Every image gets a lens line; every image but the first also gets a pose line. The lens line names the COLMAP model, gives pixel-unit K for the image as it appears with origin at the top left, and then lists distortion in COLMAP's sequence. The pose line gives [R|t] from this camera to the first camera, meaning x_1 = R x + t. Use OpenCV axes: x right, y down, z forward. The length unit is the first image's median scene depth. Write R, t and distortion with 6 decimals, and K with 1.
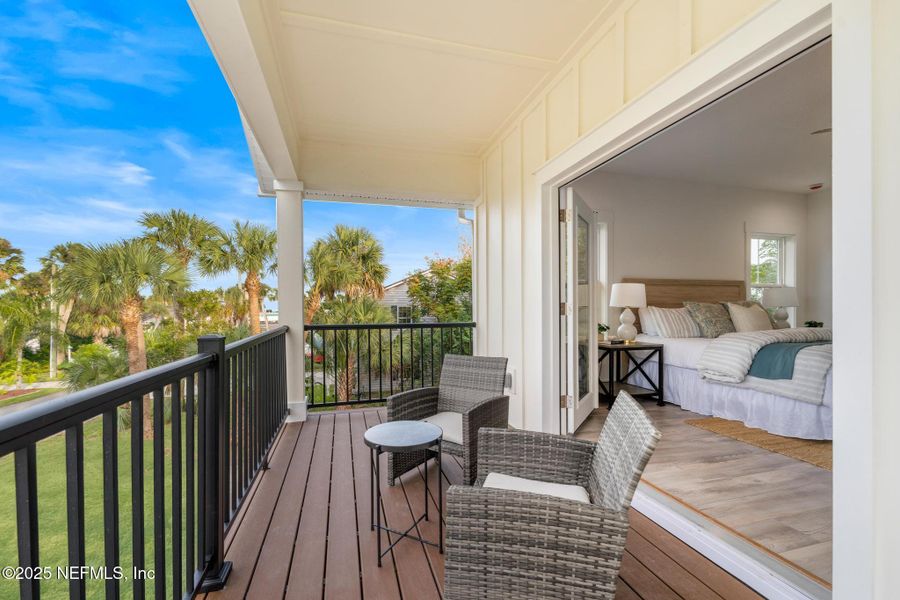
lens RADIAL K [[373.0, 0, 455.9], [0, 373.0, 308.7], [0, 0, 1]] dist [-0.002226, 0.000419]
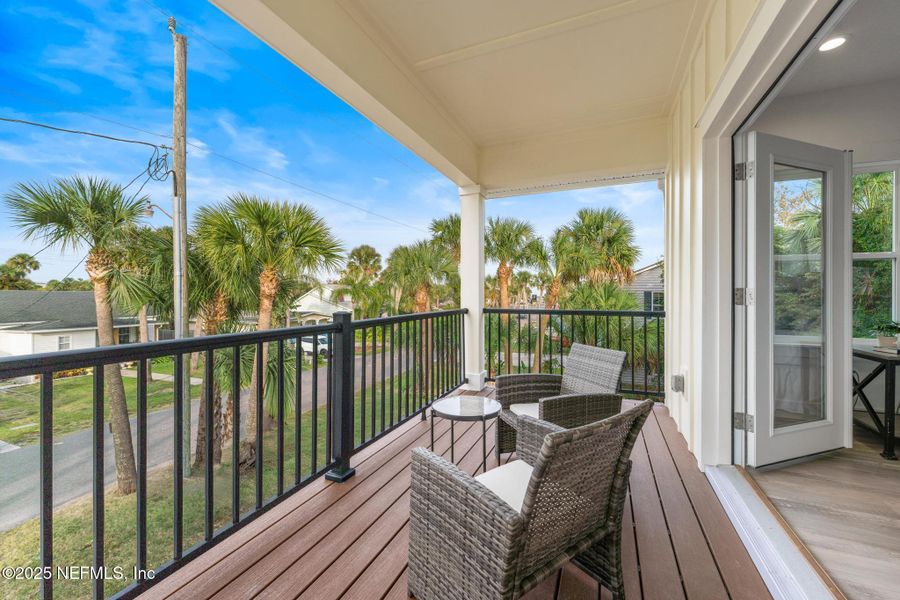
lens RADIAL K [[373.0, 0, 452.2], [0, 373.0, 294.0], [0, 0, 1]] dist [-0.002226, 0.000419]
pose [[0.776268, 0.005831, -0.630376, 0.058664], [-0.006084, 0.999980, 0.001758, -0.000448], [0.630373, 0.002470, 0.776288, 0.011306]]
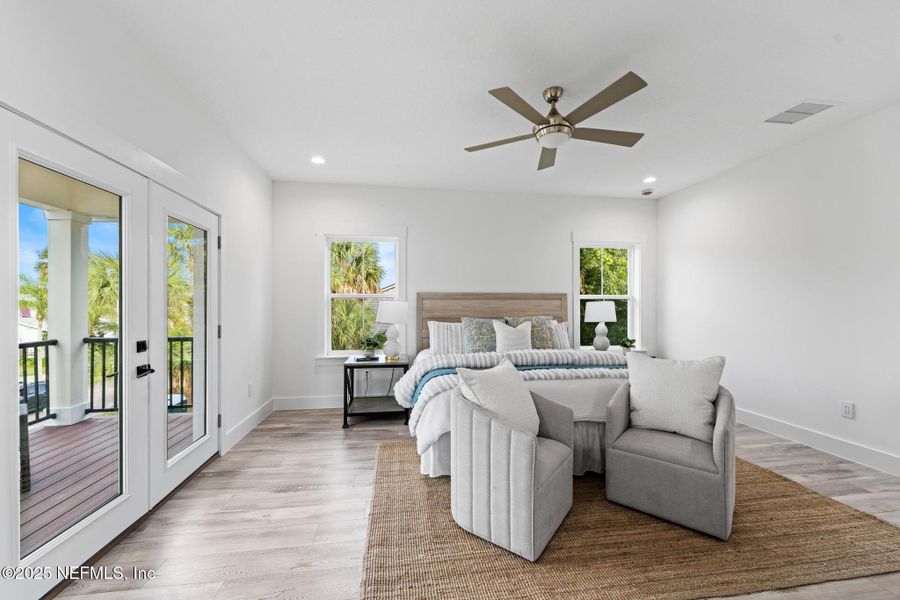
lens RADIAL K [[364.7, 0, 448.5], [0, 364.7, 301.9], [0, 0, 1]] dist [0.006796, -0.000037]
pose [[0.991570, 0.003381, -0.129527, 0.196155], [-0.004613, 0.999947, -0.009212, -0.014314], [0.129489, 0.009732, 0.991533, 0.011961]]
